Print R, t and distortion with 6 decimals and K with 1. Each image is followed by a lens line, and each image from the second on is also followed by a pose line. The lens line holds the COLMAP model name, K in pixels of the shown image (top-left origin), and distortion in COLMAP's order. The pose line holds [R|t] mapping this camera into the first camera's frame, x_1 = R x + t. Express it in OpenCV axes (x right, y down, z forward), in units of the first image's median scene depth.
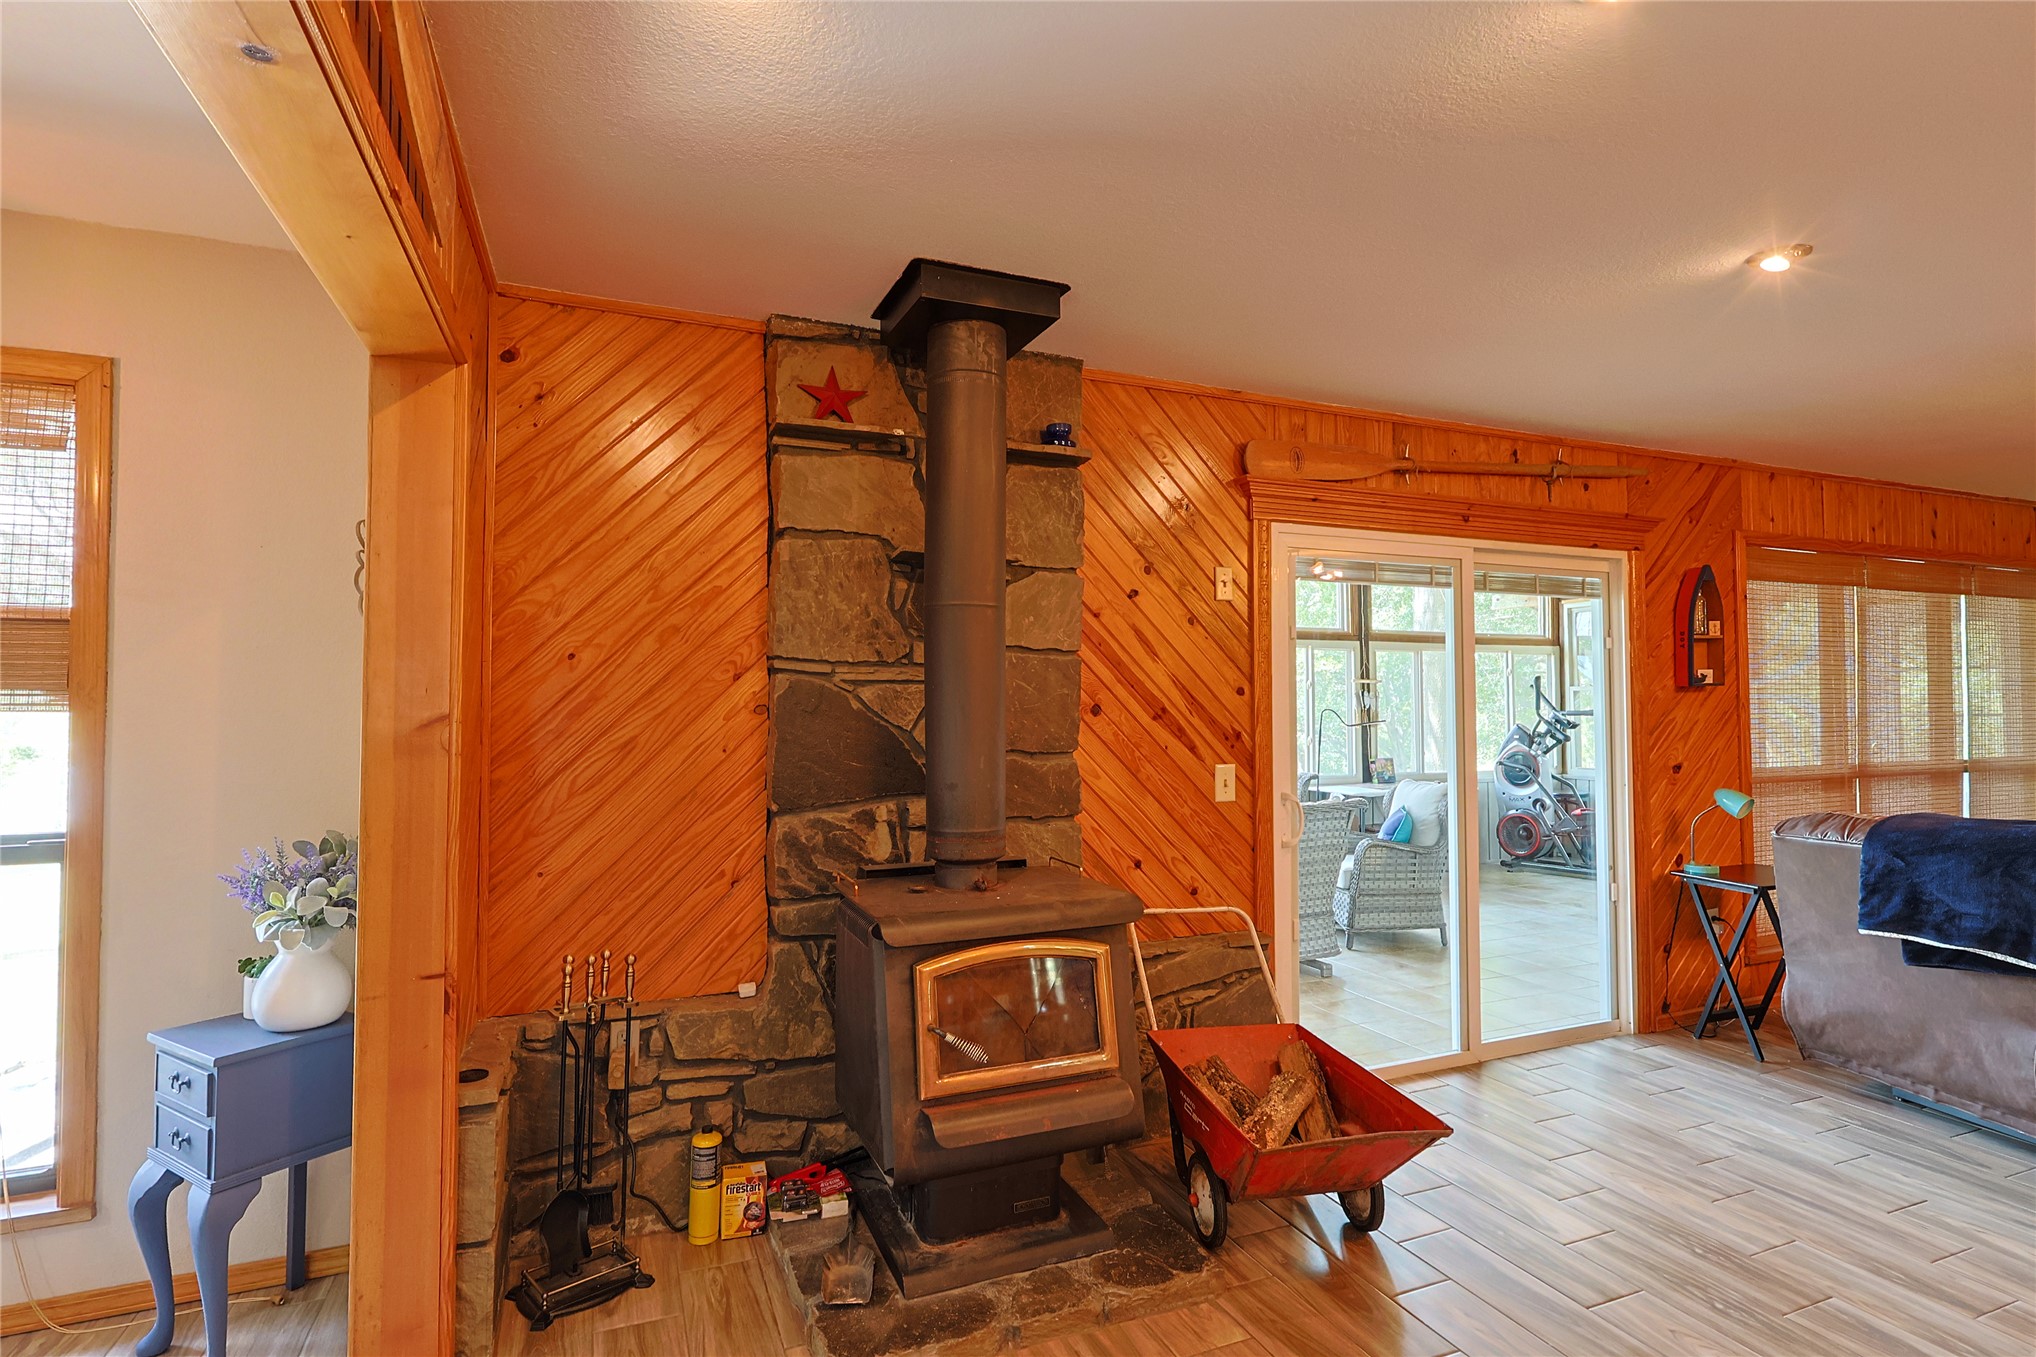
lens RADIAL K [[990.5, 0, 1021.0], [0, 990.5, 678.7], [0, 0, 1]] dist [-0.004628, 0.002194]
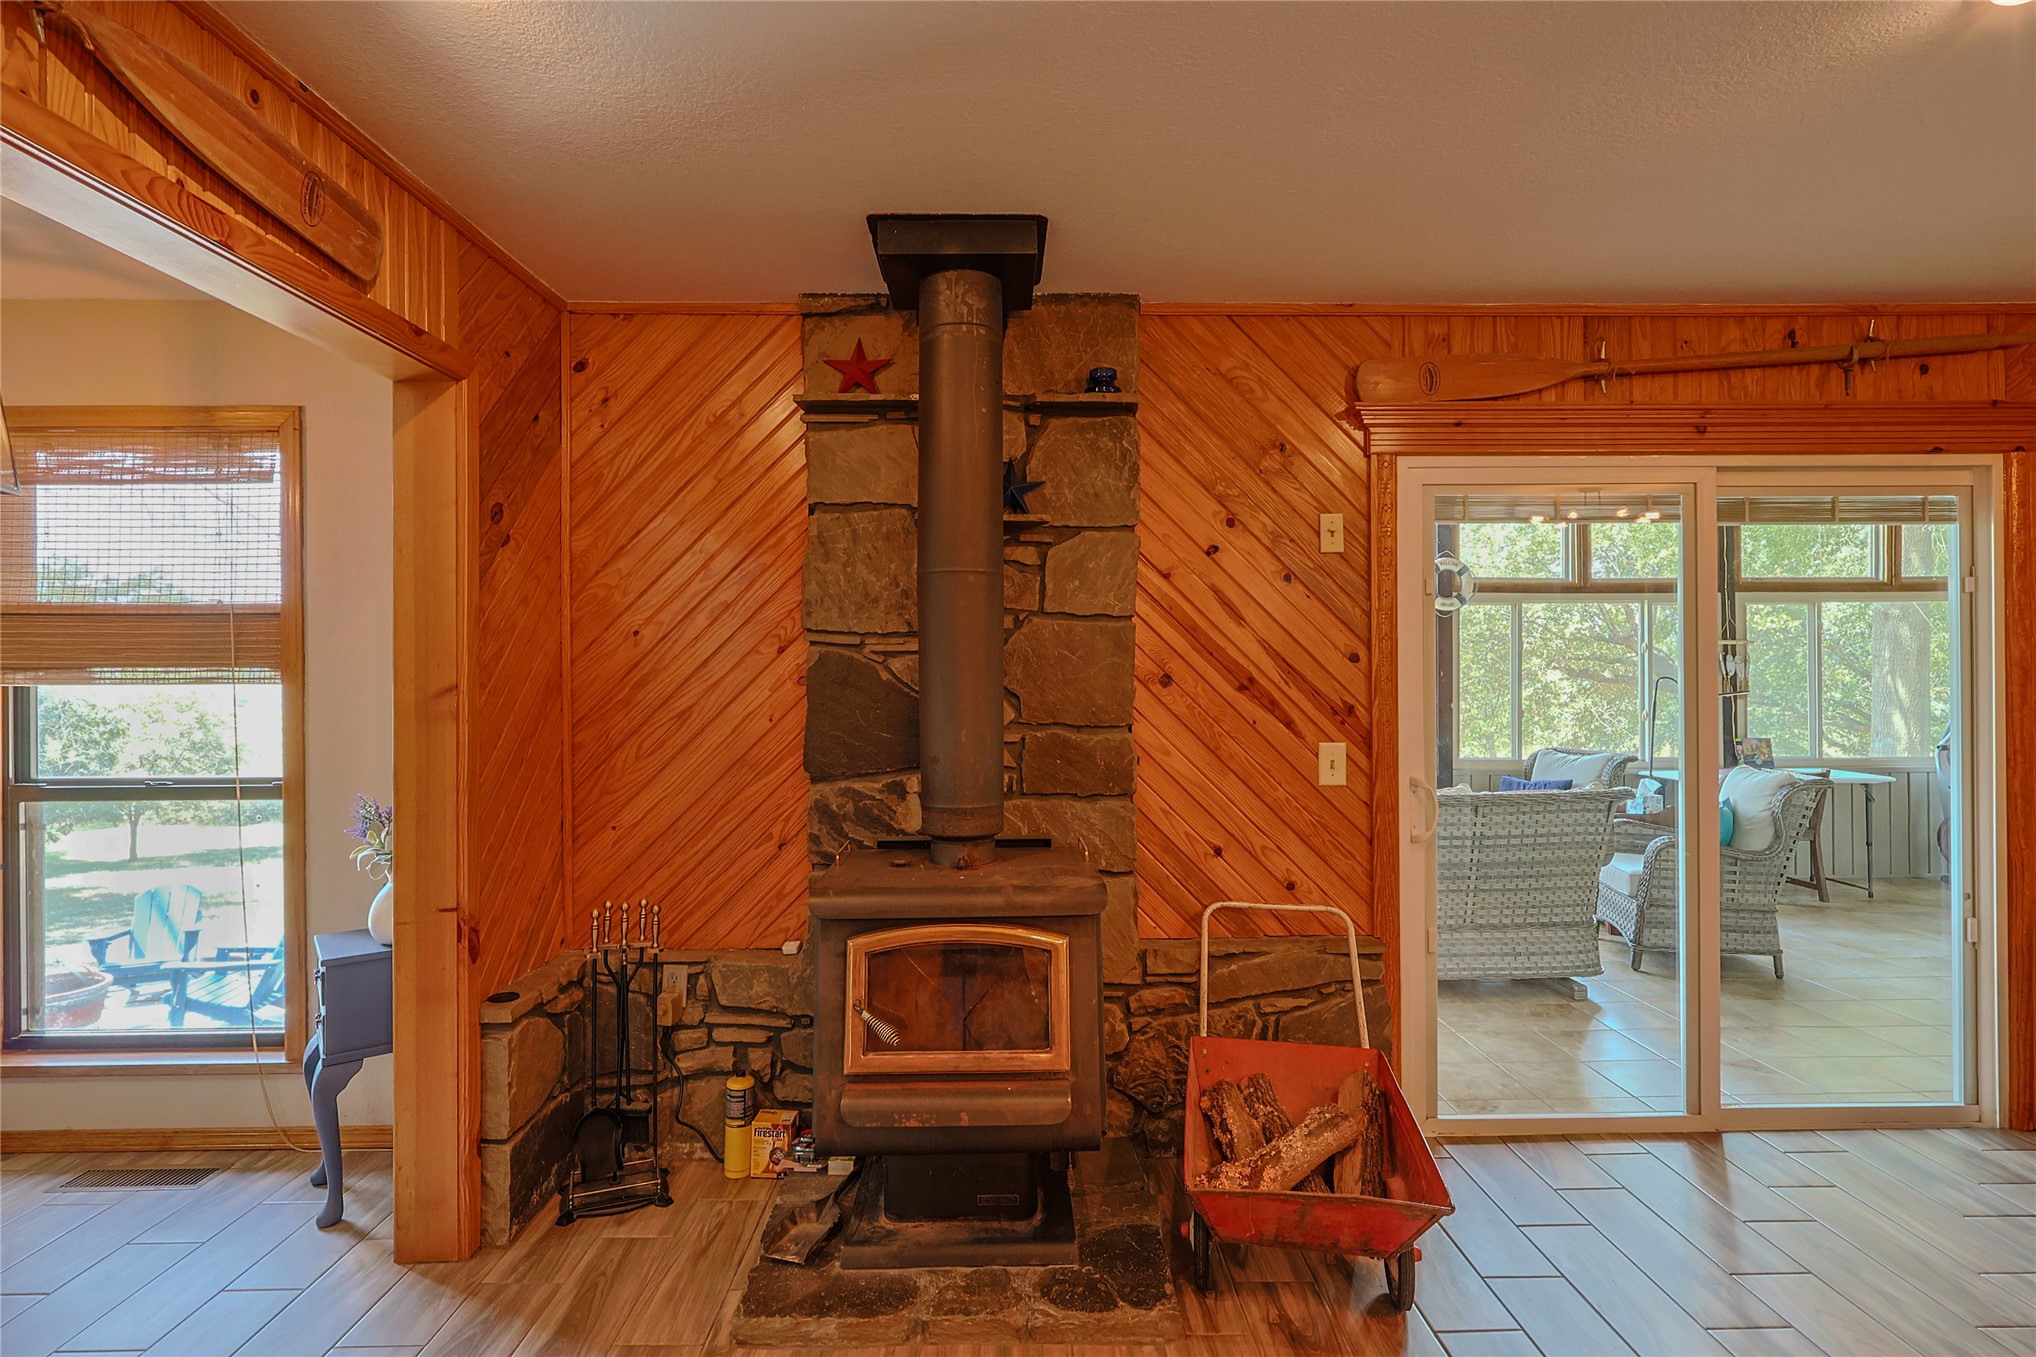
lens RADIAL K [[990.5, 0, 1021.0], [0, 990.5, 678.7], [0, 0, 1]] dist [-0.004628, 0.002194]
pose [[0.929699, -0.002979, -0.368307, 0.309837], [0.014394, 0.999497, 0.028250, 0.002715], [0.368038, -0.031566, 0.929275, 0.111955]]
